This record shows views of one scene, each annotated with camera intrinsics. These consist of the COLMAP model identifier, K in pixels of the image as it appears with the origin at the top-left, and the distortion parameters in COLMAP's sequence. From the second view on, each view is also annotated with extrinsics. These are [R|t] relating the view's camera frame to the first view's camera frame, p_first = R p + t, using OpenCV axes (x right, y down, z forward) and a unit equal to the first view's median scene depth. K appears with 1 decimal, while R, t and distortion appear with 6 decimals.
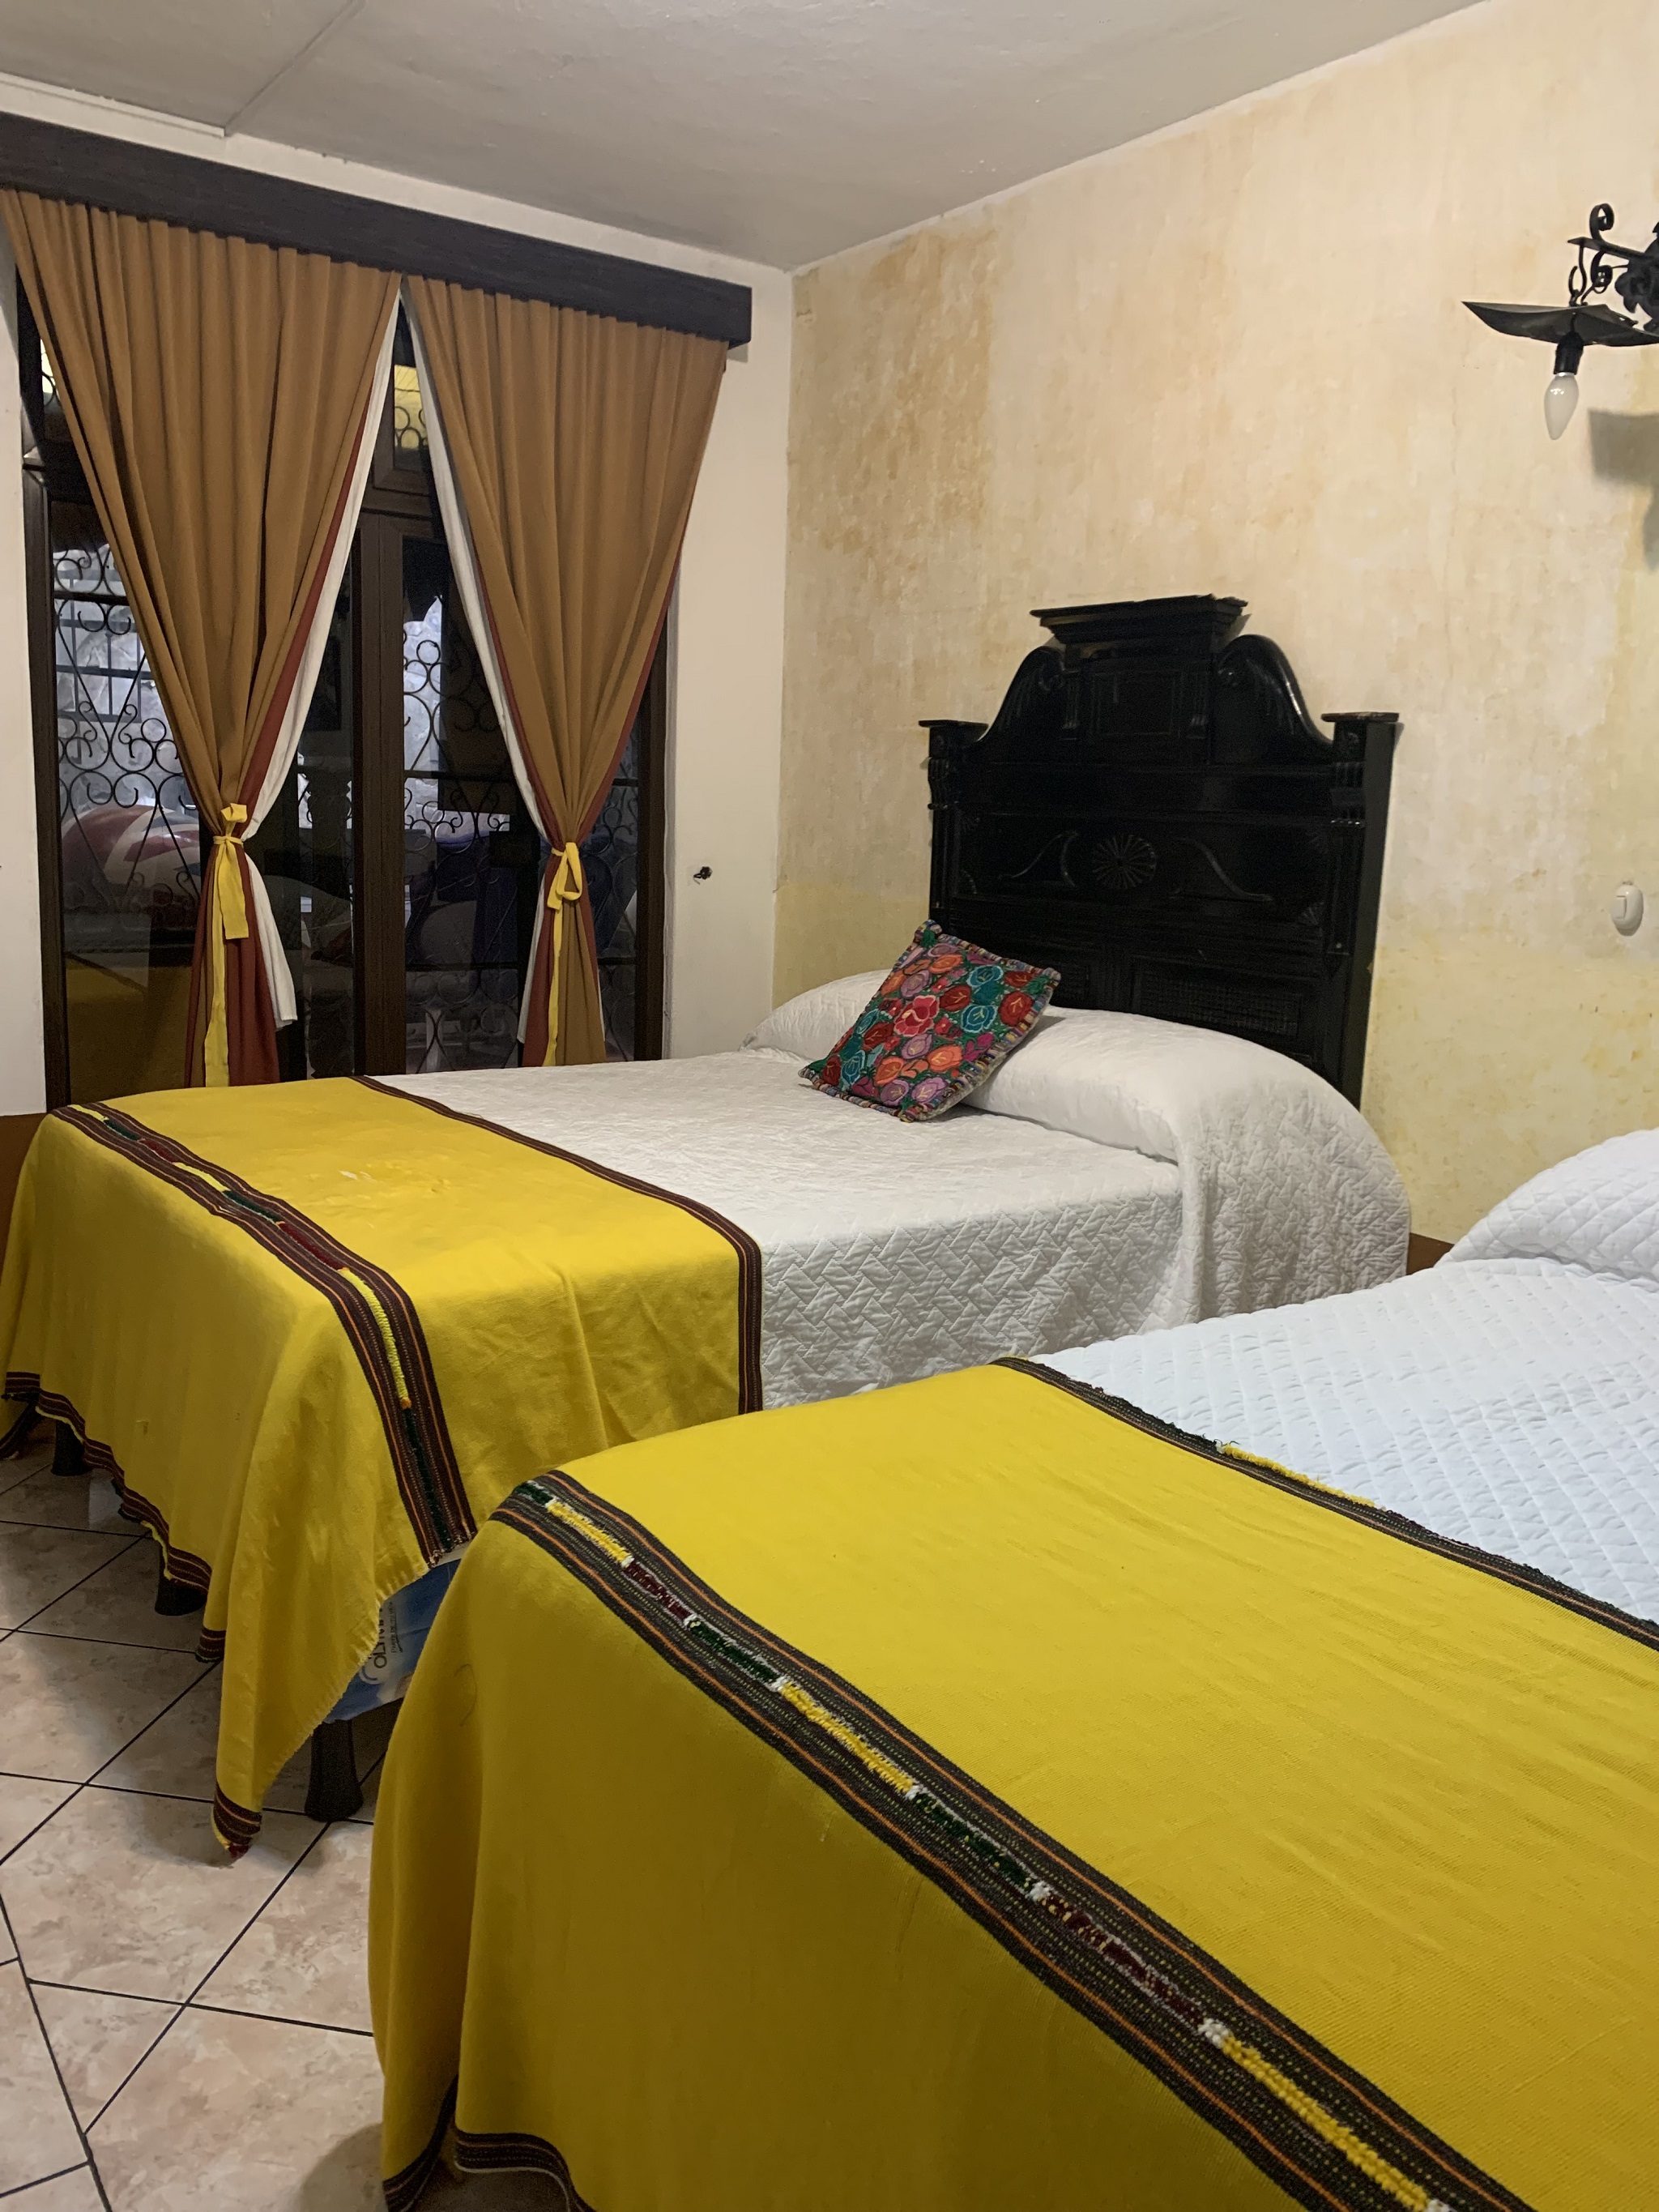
lens RADIAL K [[1692.0, 0, 833.4], [0, 1692.0, 1107.6], [0, 0, 1]] dist [0.027586, -0.029844]
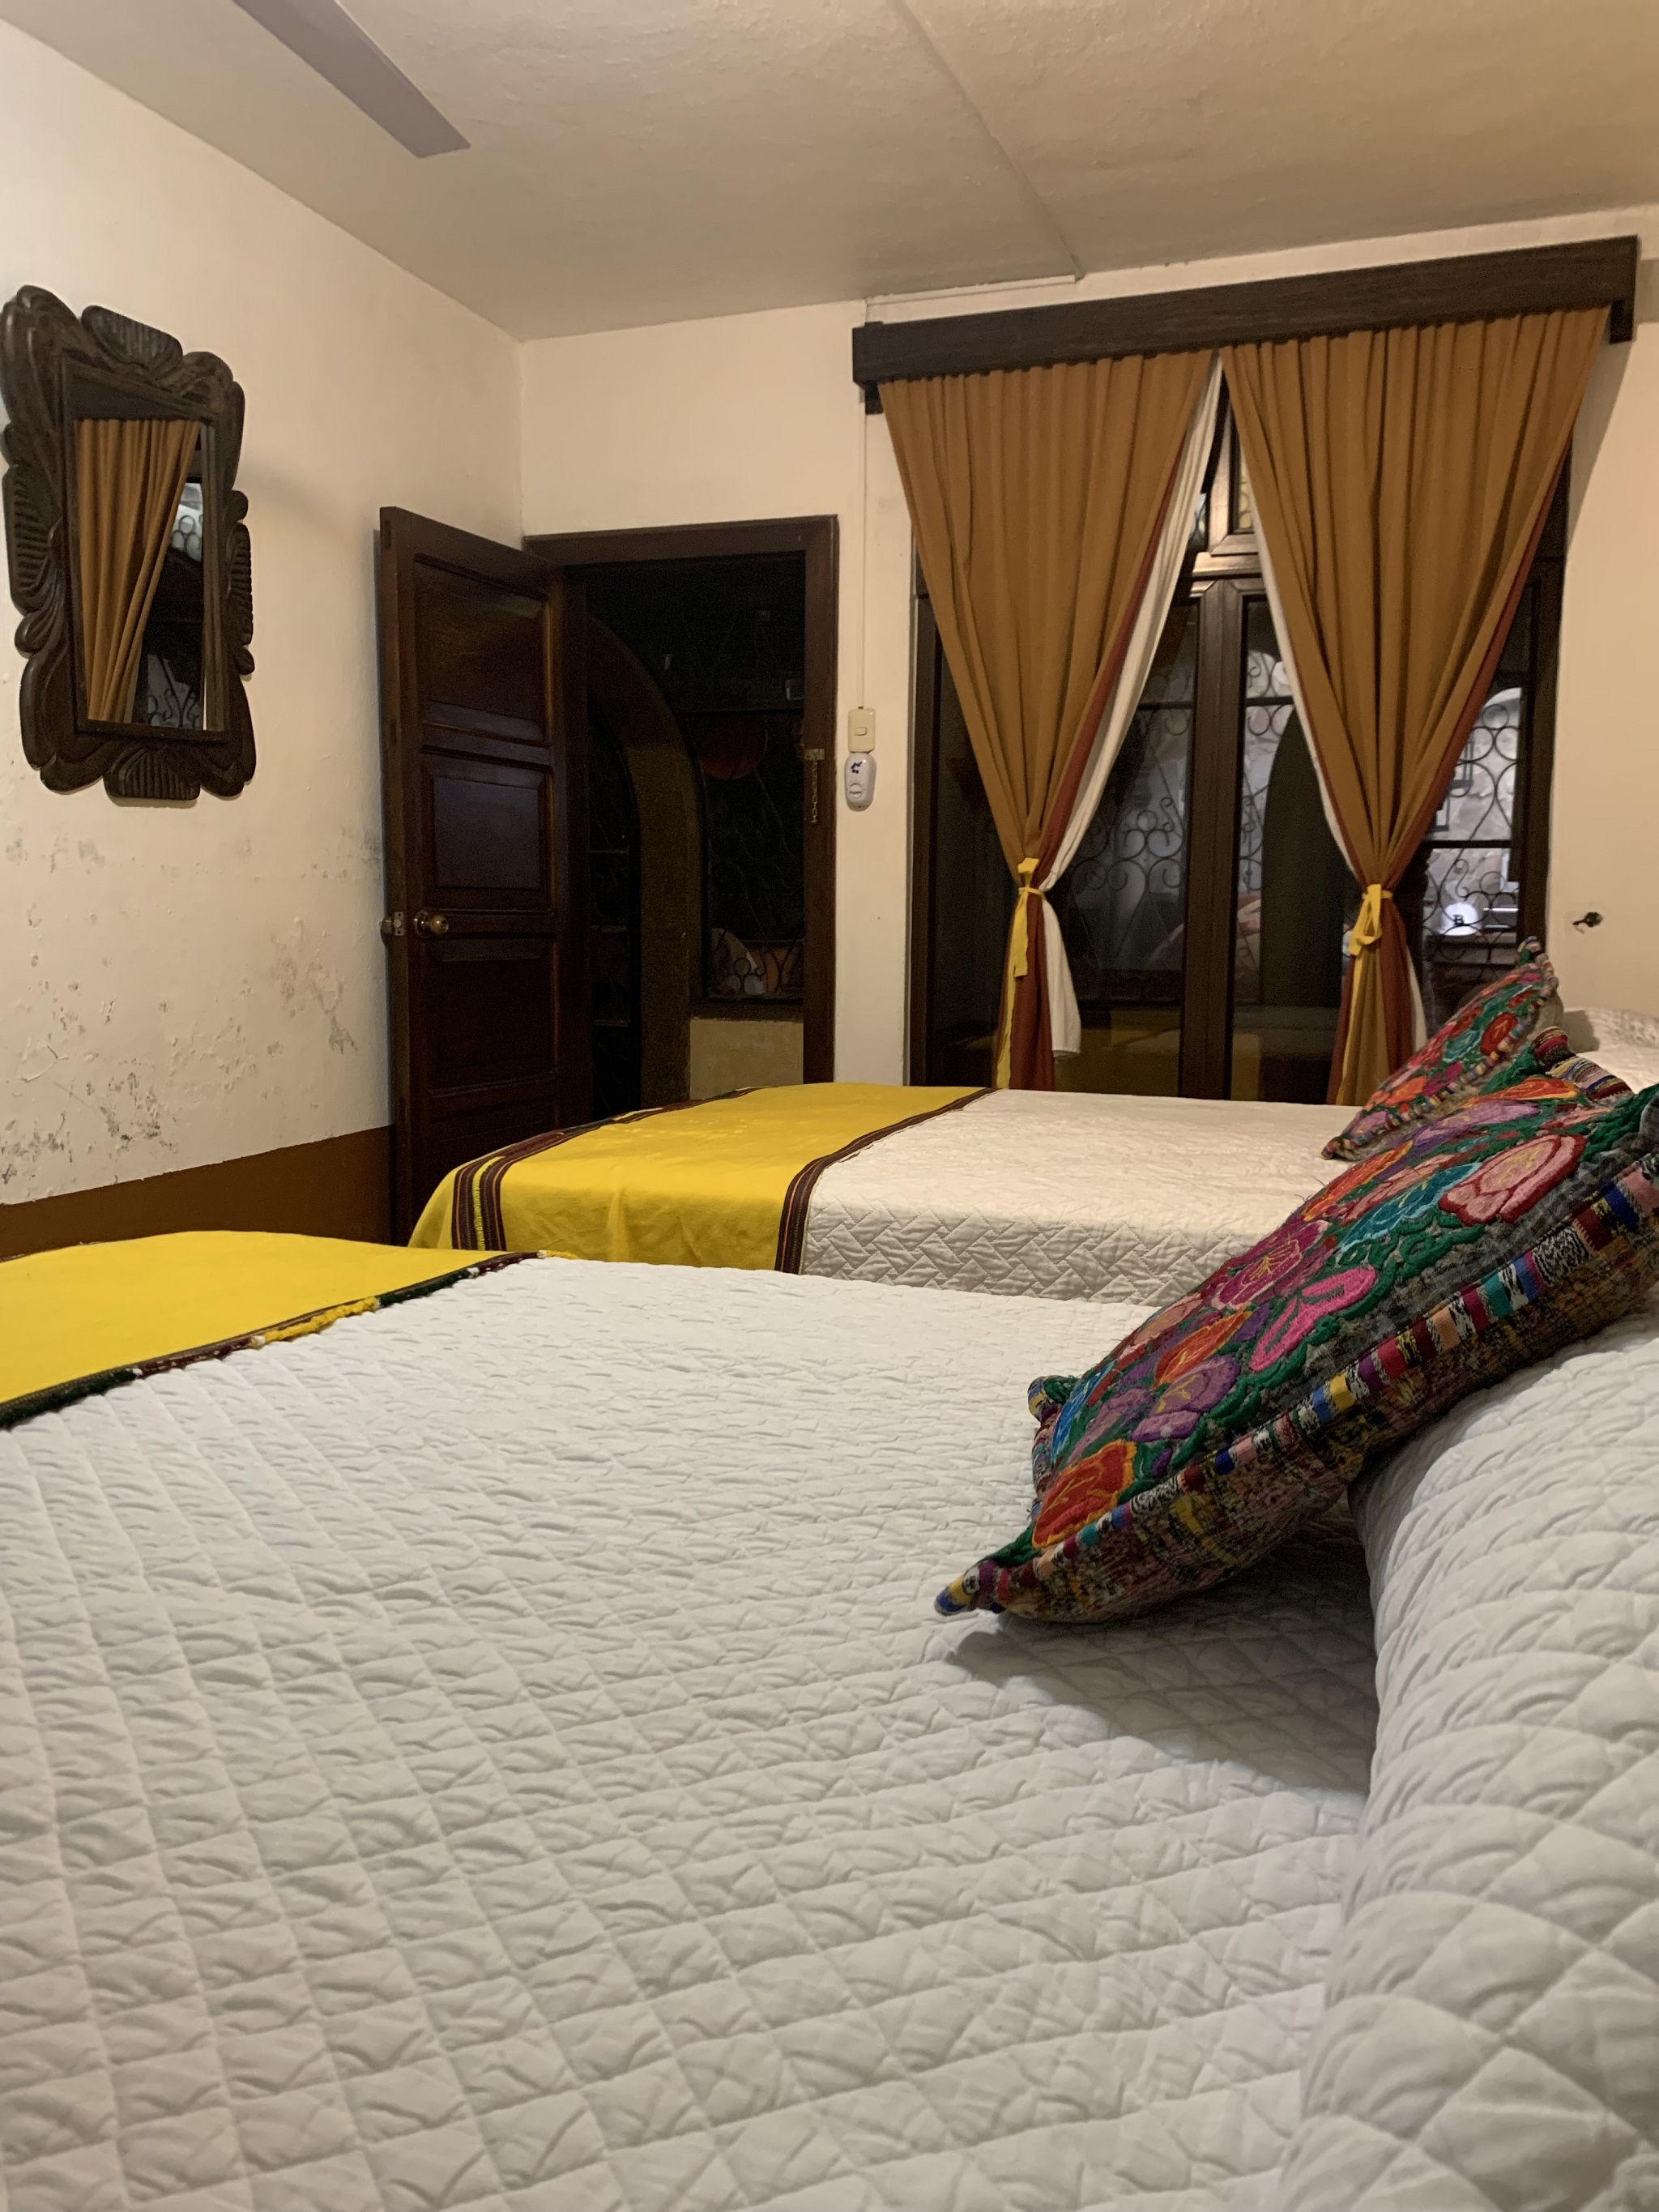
lens RADIAL K [[1692.0, 0, 817.0], [0, 1692.0, 1117.4], [0, 0, 1]] dist [0.027586, -0.029844]
pose [[0.578706, 0.068308, -0.812670, 0.391293], [-0.131775, 0.991224, -0.010521, 0.020294], [0.804820, 0.113178, 0.582629, 0.191105]]
